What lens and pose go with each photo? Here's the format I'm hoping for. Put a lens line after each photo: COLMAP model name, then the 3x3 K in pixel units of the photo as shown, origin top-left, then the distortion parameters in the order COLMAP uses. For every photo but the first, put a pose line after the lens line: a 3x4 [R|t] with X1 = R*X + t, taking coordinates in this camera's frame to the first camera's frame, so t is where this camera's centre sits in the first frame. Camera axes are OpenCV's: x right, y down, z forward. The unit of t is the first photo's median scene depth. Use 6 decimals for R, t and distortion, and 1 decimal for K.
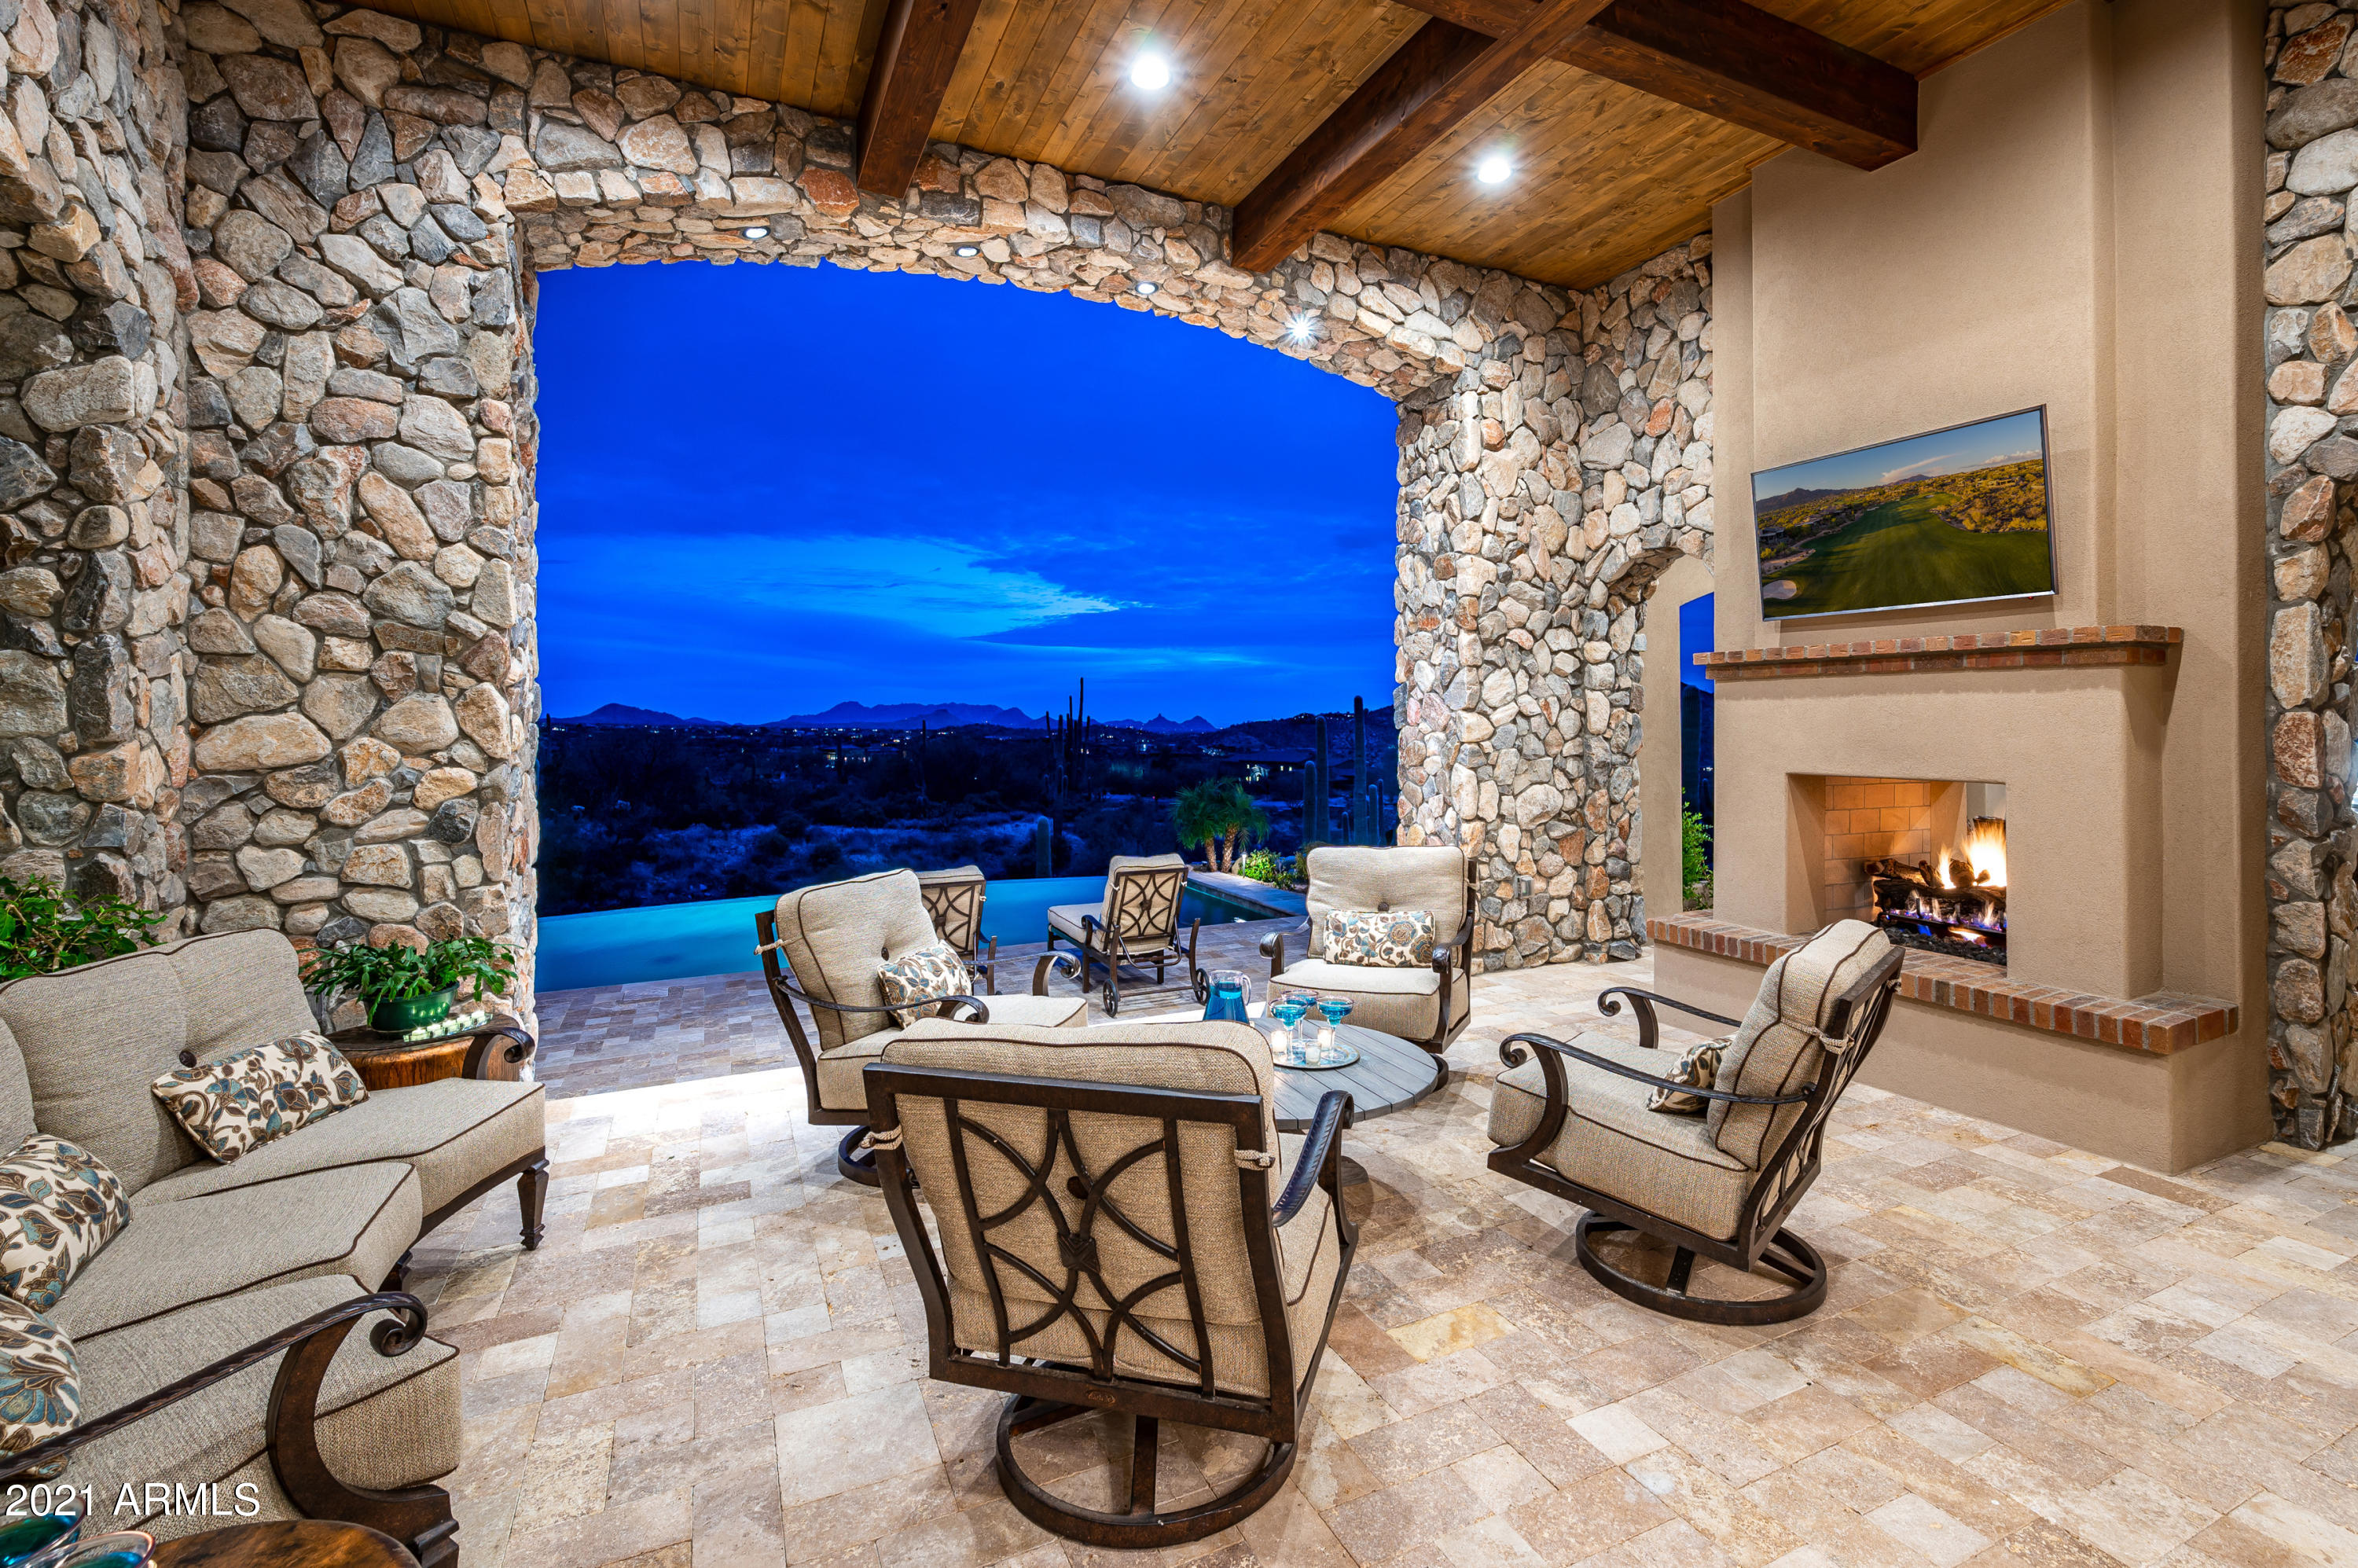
lens RADIAL K [[1070.0, 0, 1227.6], [0, 1070.0, 712.2], [0, 0, 1]] dist [-0.000173, -0.000295]
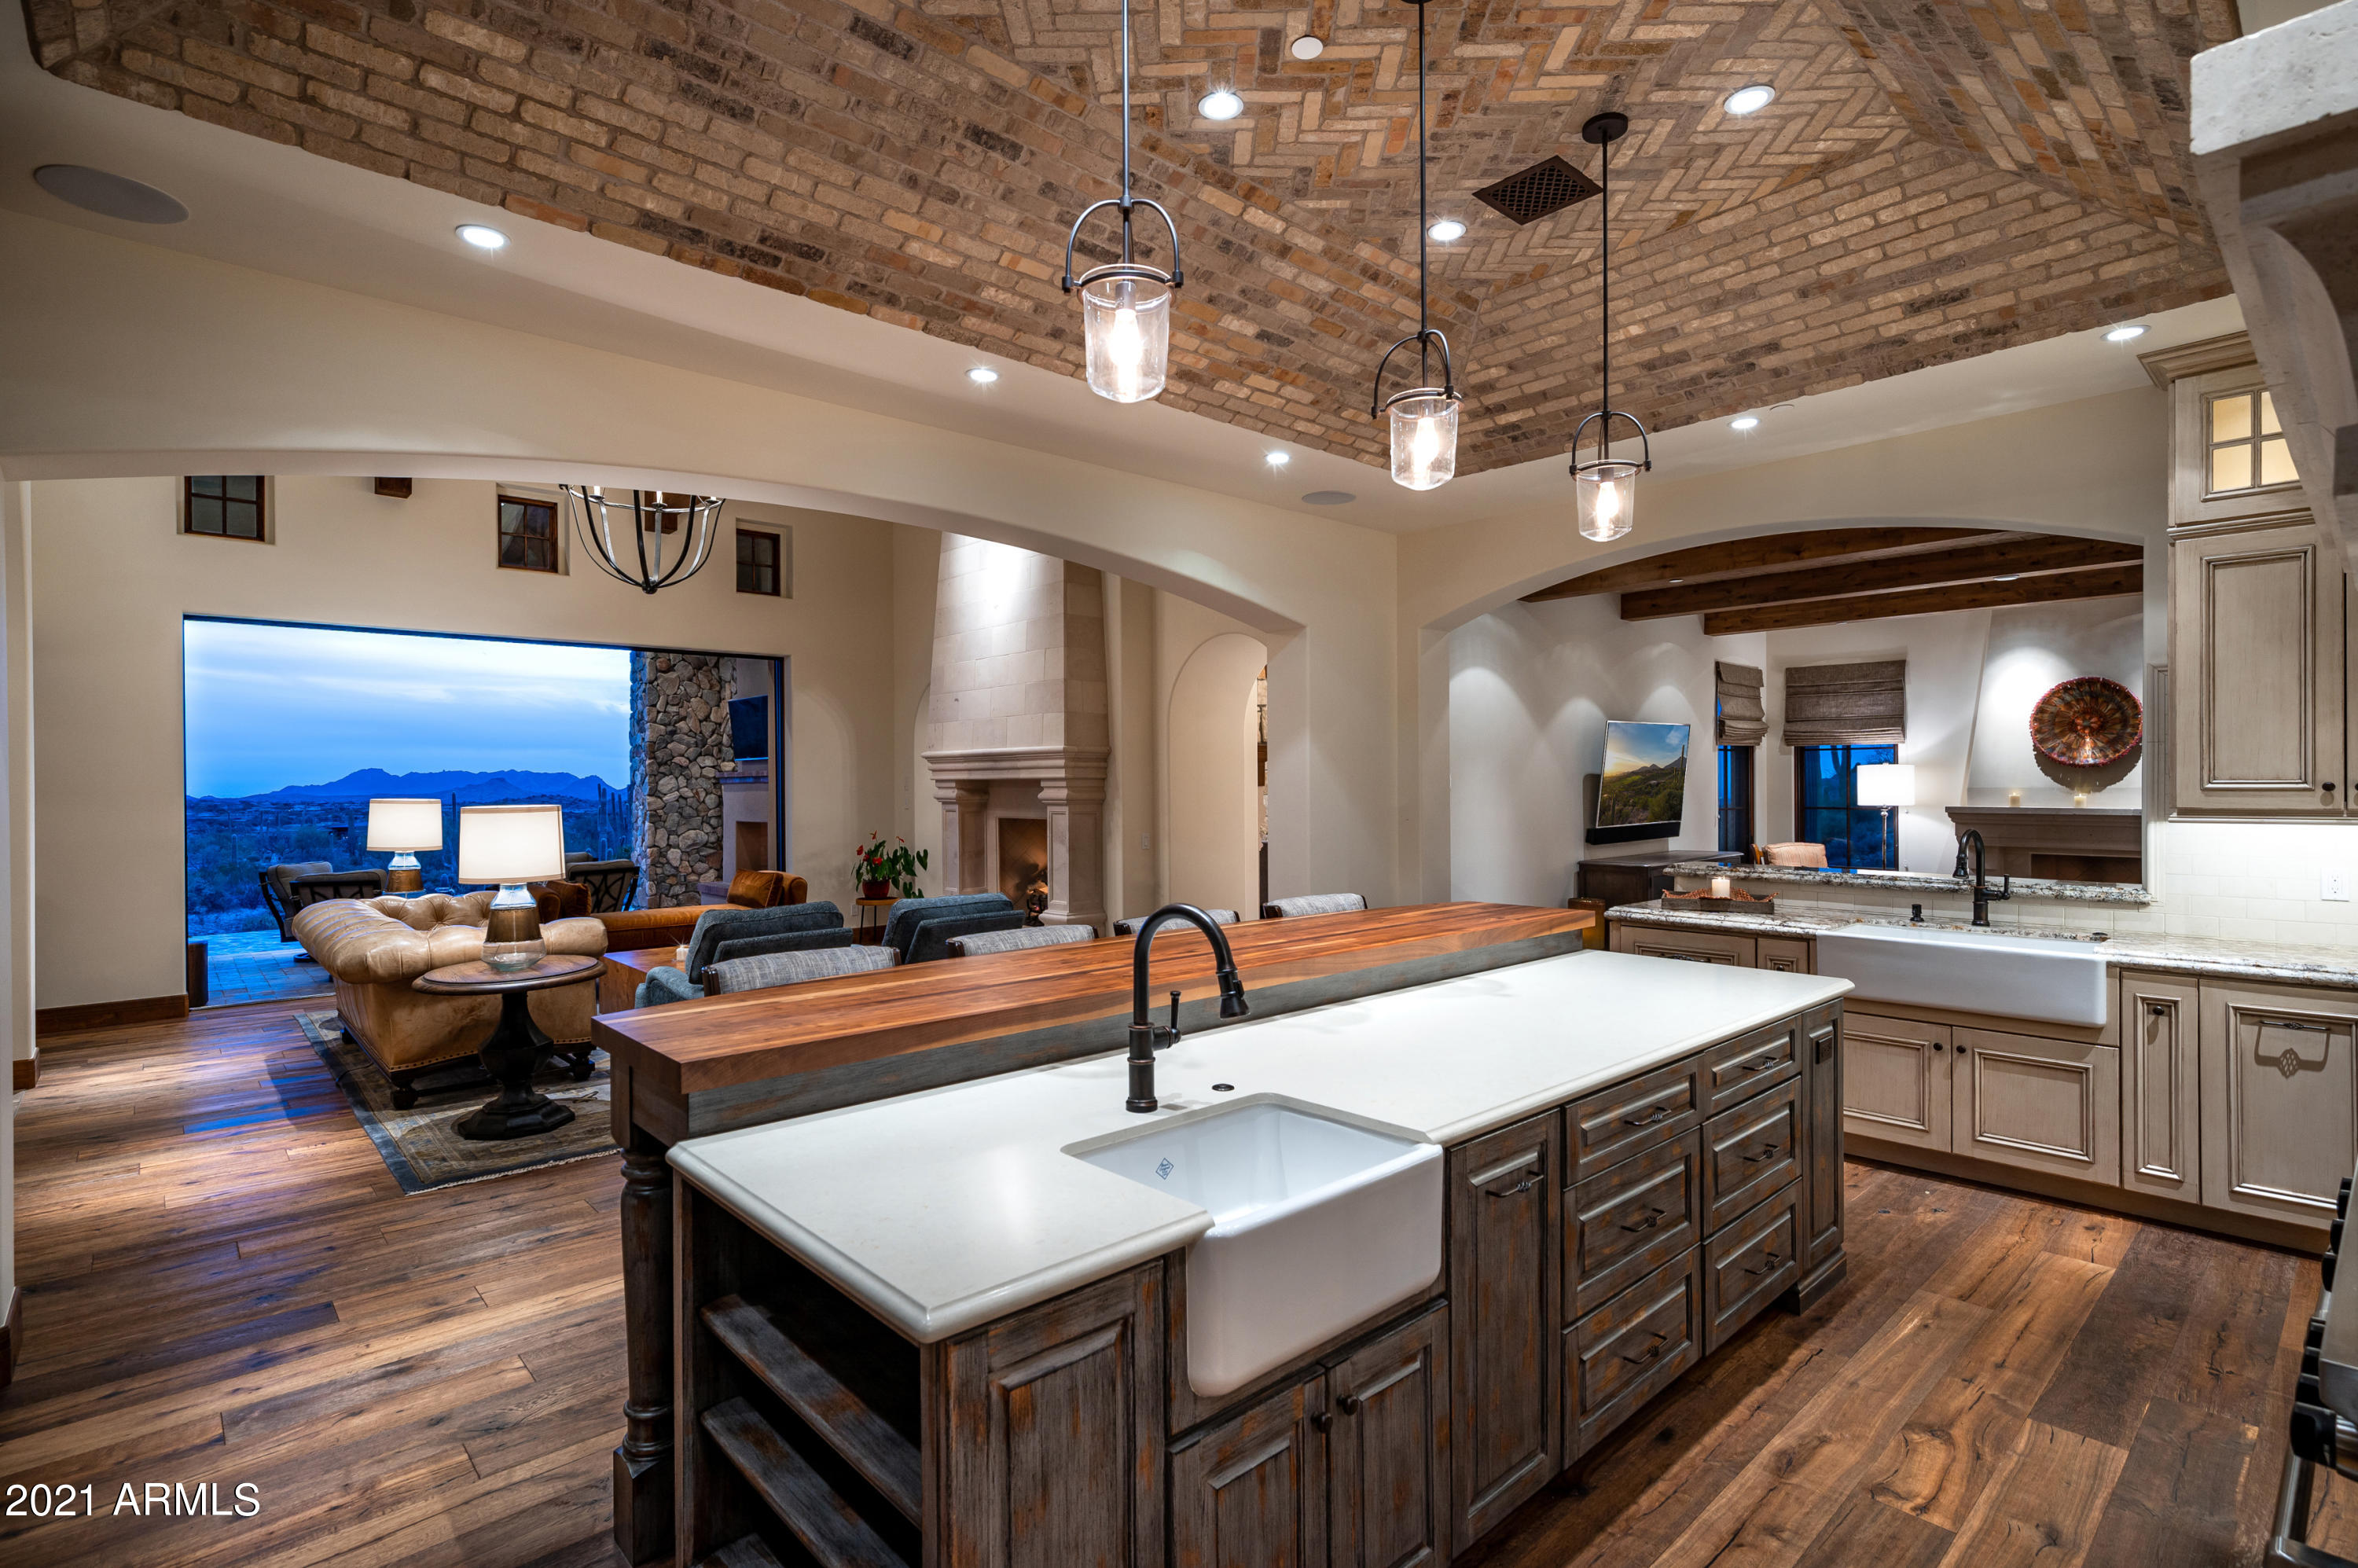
lens RADIAL K [[1131.6, 0, 1180.8], [0, 1131.6, 785.1], [0, 0, 1]] dist [-0.000051, 0.001141]
pose [[0.960584, -0.003125, 0.277971, 0.866316], [0.002147, 0.999990, 0.003821, -0.040097], [-0.277980, -0.003074, 0.960582, -2.059182]]
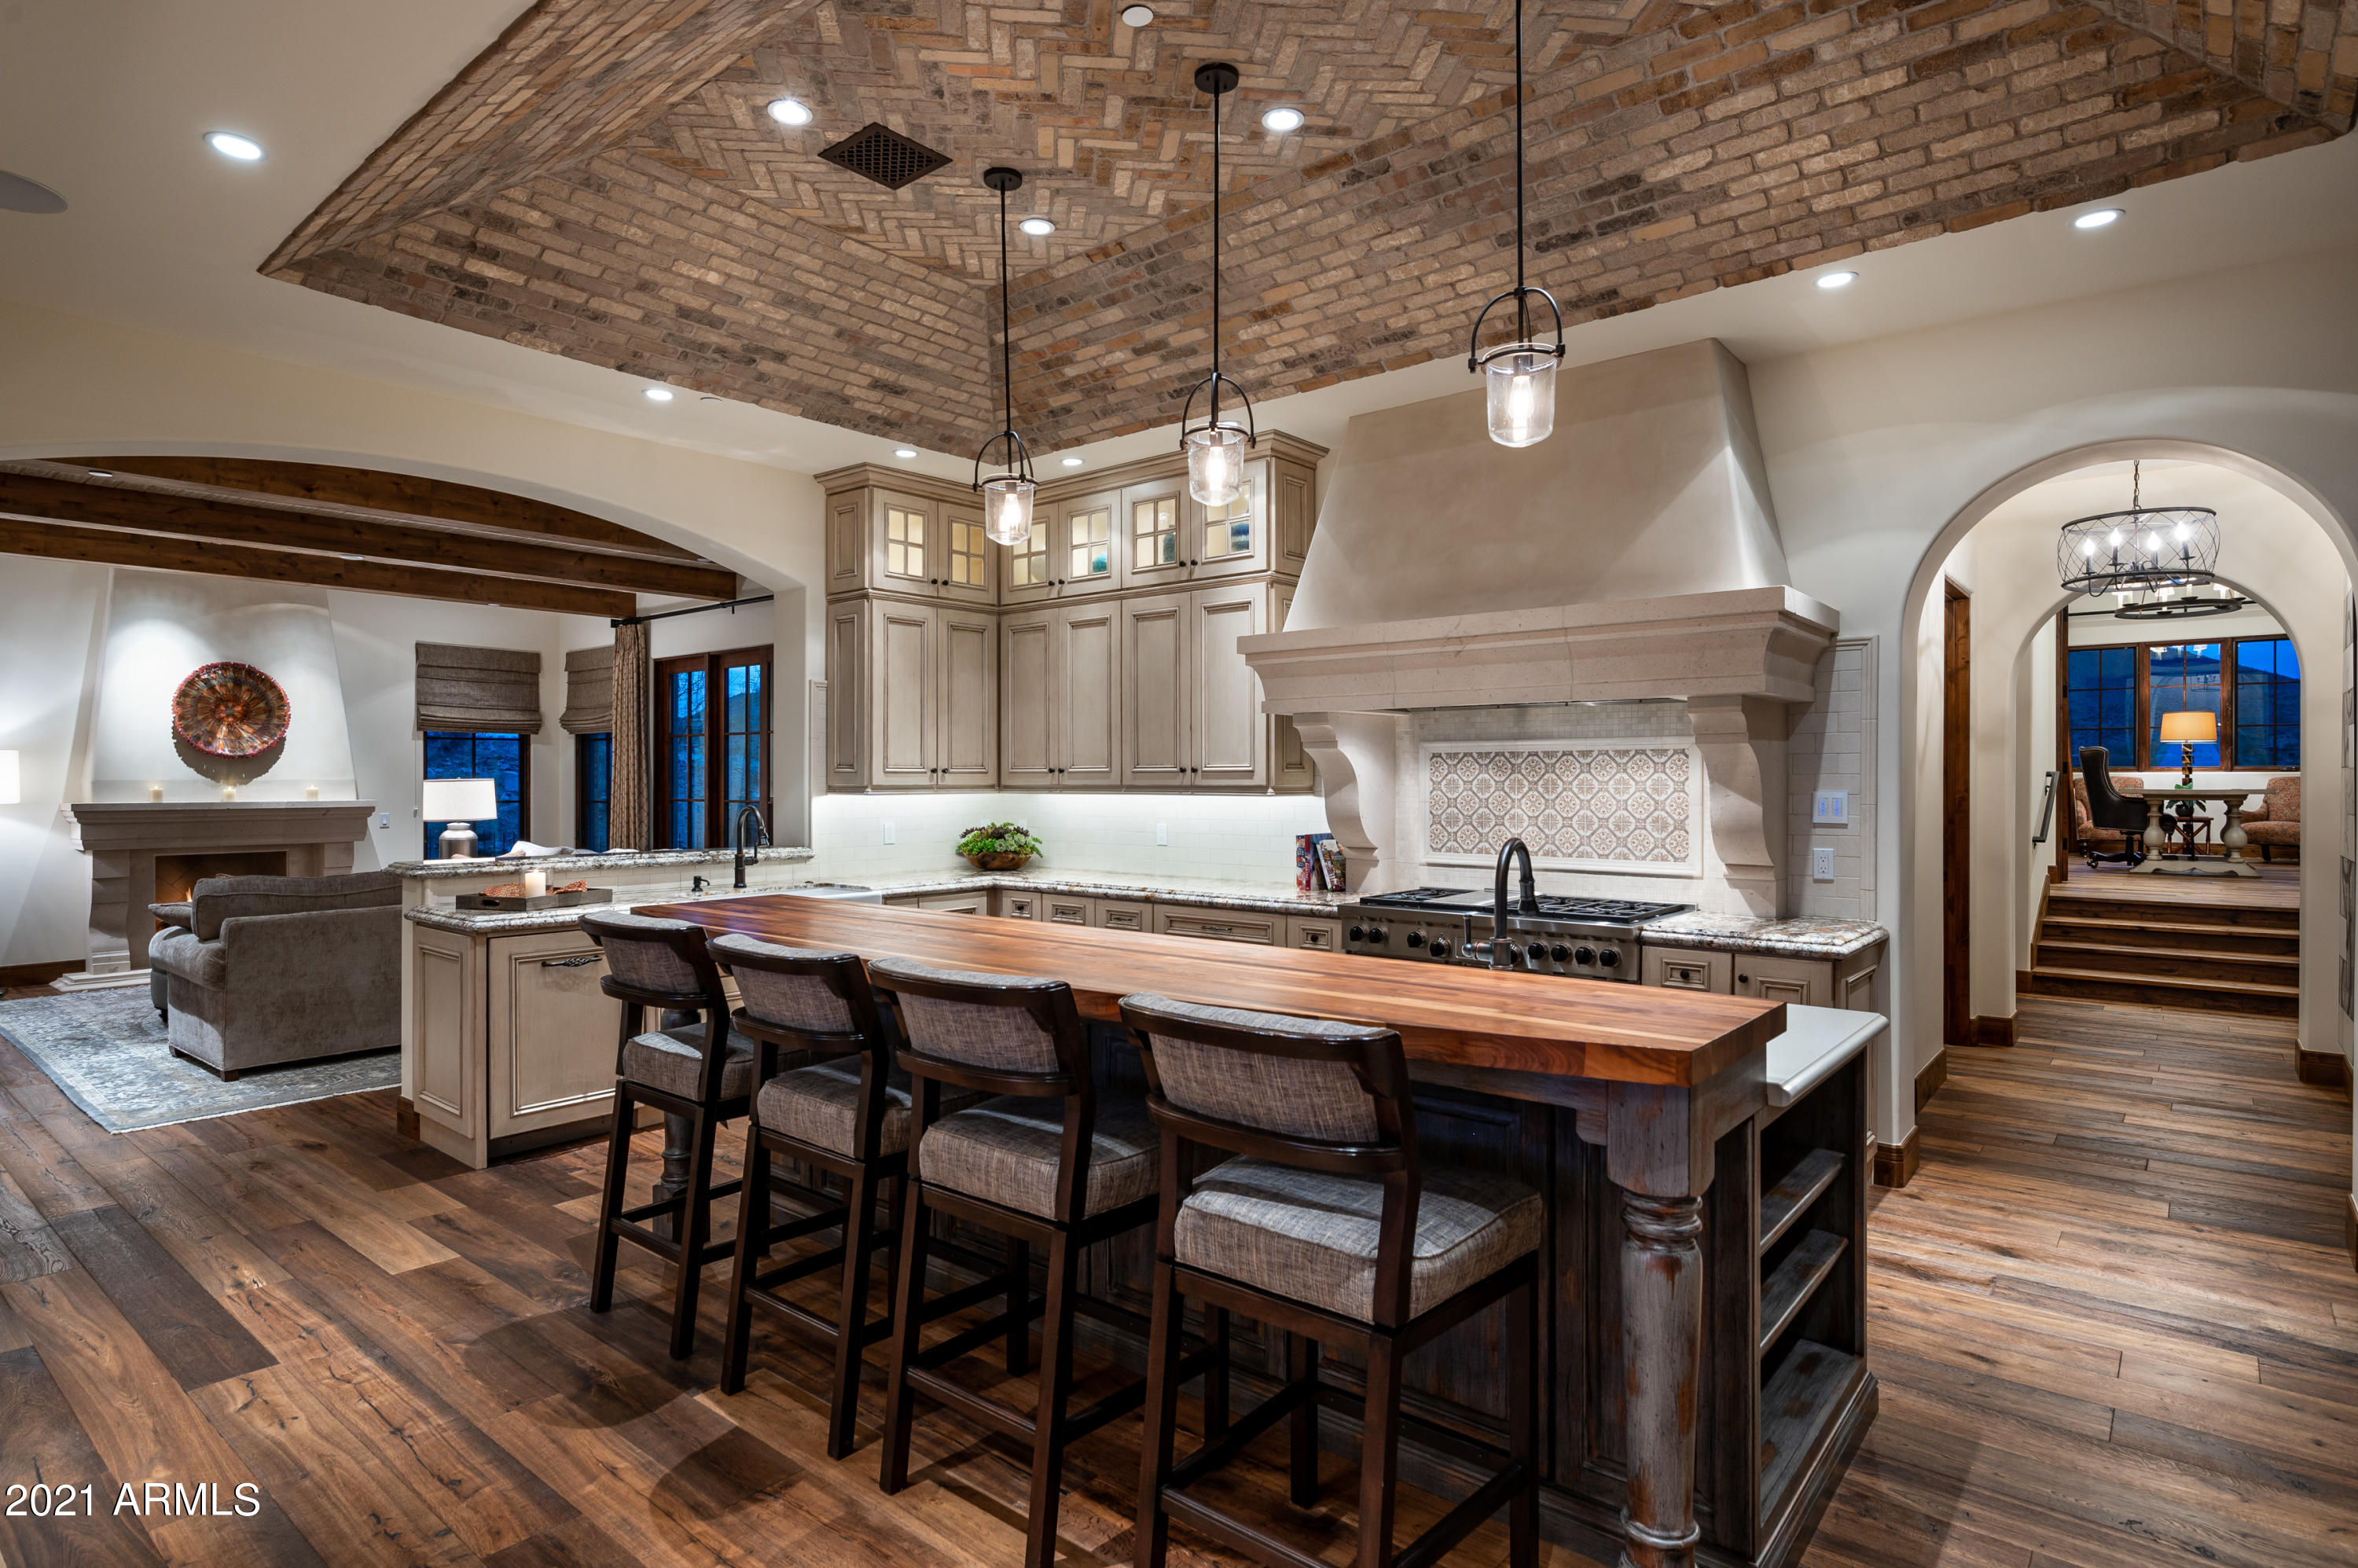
lens RADIAL K [[1234.6, 0, 1179.0], [0, 1234.6, 784.0], [0, 0, 1]] dist [-0.002380, -0.000360]
pose [[-0.404813, -0.001312, 0.914398, 0.453475], [-0.000100, 0.999999, 0.001391, -0.020510], [-0.914399, 0.000472, -0.404813, -1.174573]]
